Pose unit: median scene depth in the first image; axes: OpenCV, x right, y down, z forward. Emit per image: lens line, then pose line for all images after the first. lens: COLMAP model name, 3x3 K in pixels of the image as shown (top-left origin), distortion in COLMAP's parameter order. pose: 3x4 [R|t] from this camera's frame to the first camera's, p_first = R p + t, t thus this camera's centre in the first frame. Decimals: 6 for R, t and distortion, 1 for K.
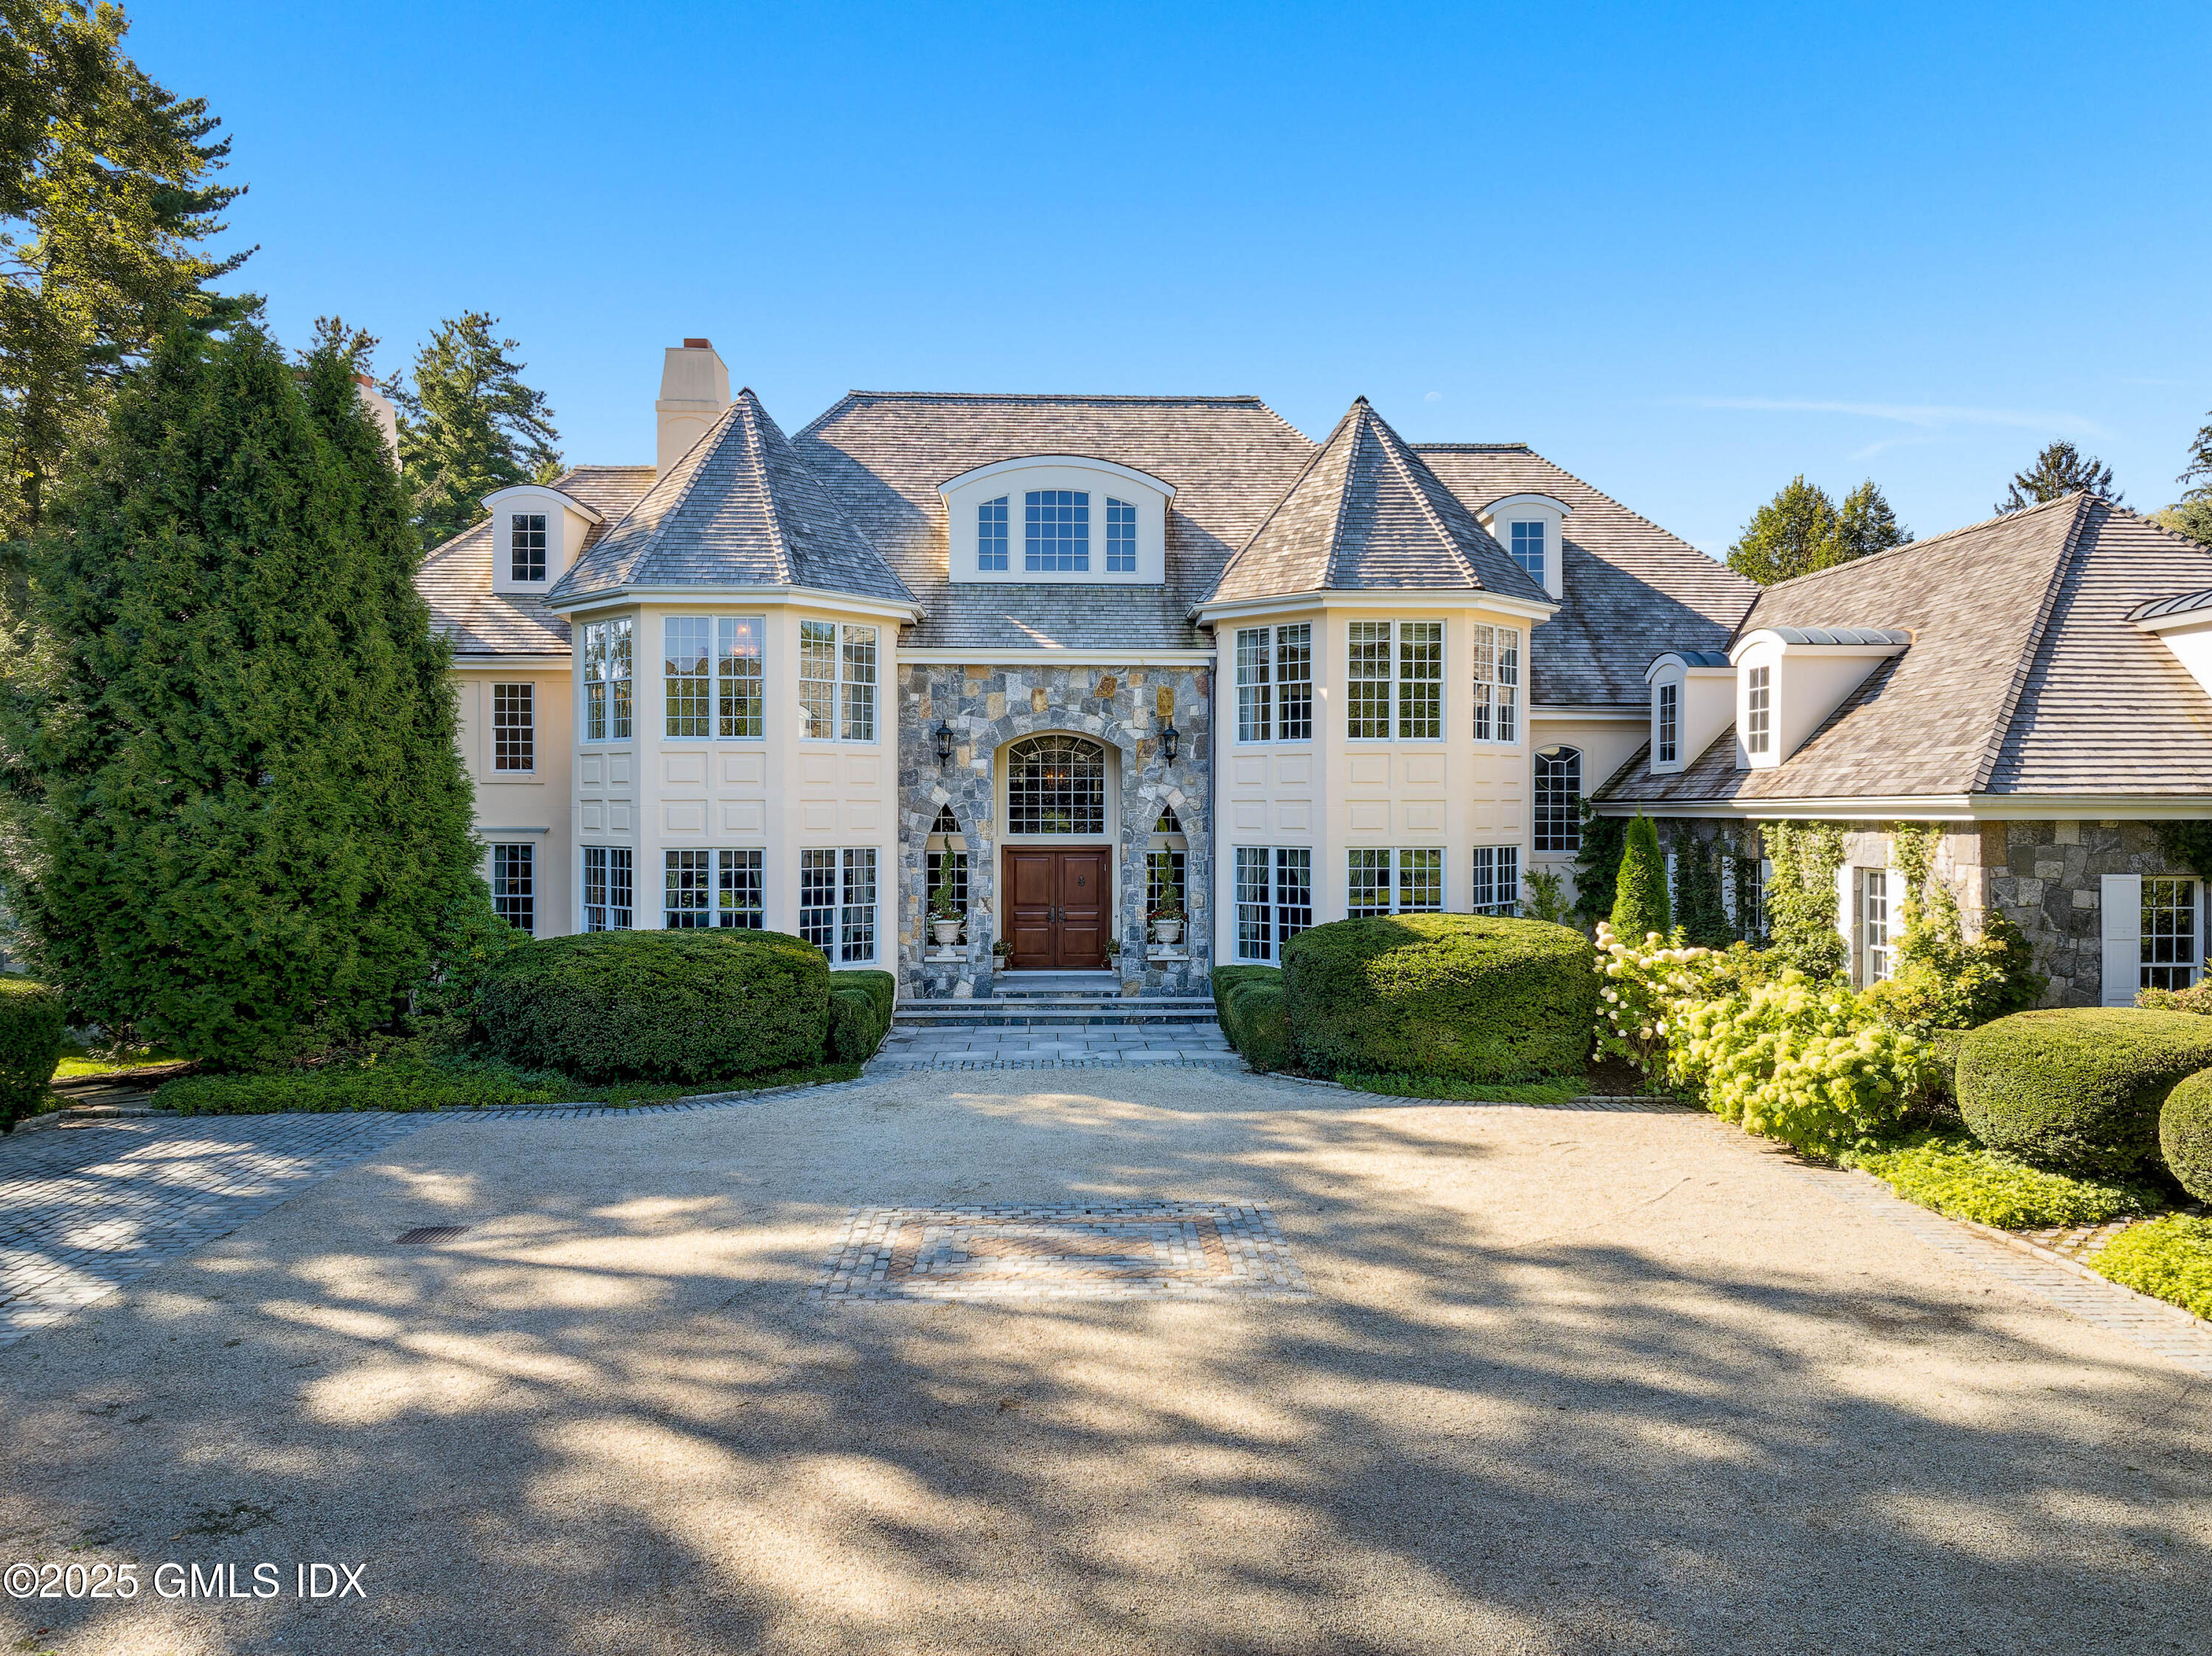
lens RADIAL K [[1577.3, 0, 1106.0], [0, 1577.3, 828.0], [0, 0, 1]] dist [-0.004134, -0.000546]
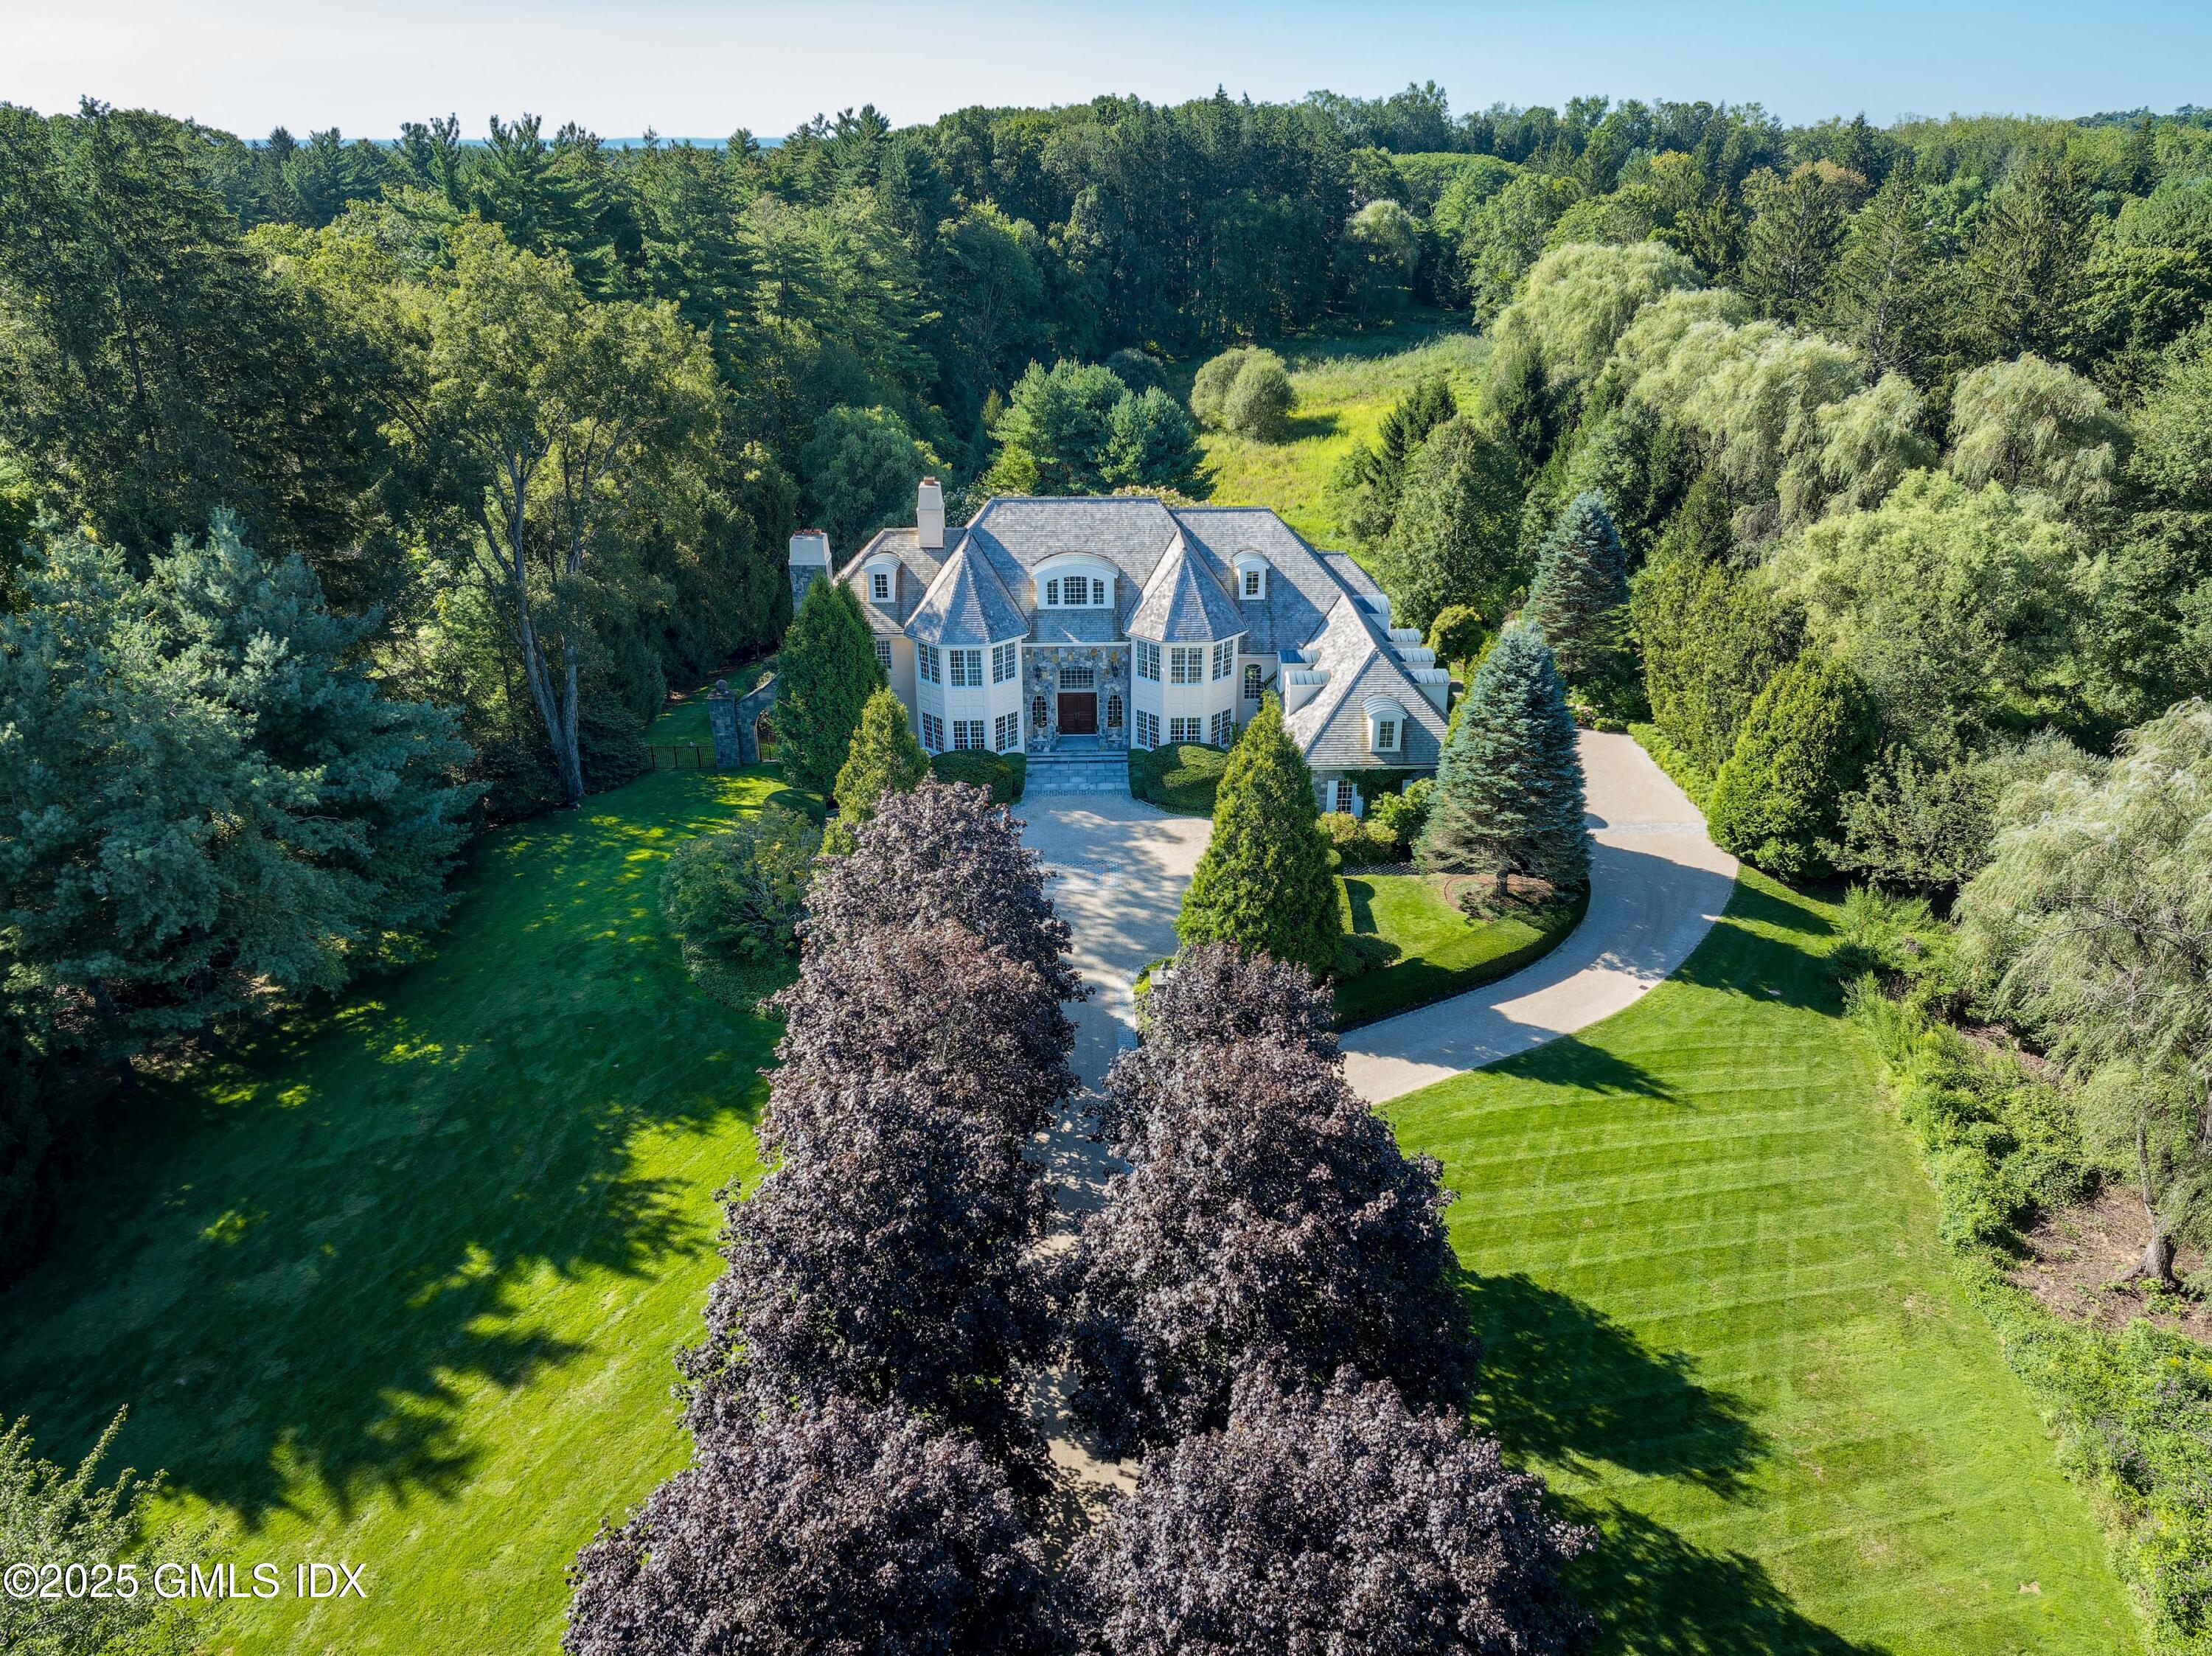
lens RADIAL K [[1577.3, 0, 1106.0], [0, 1577.3, 828.0], [0, 0, 1]] dist [-0.004134, -0.000546]
pose [[0.999994, -0.003566, -0.000196, 0.023795], [0.003369, 0.923624, 0.383285, -0.931631], [-0.001186, -0.383284, 0.923630, -1.865728]]
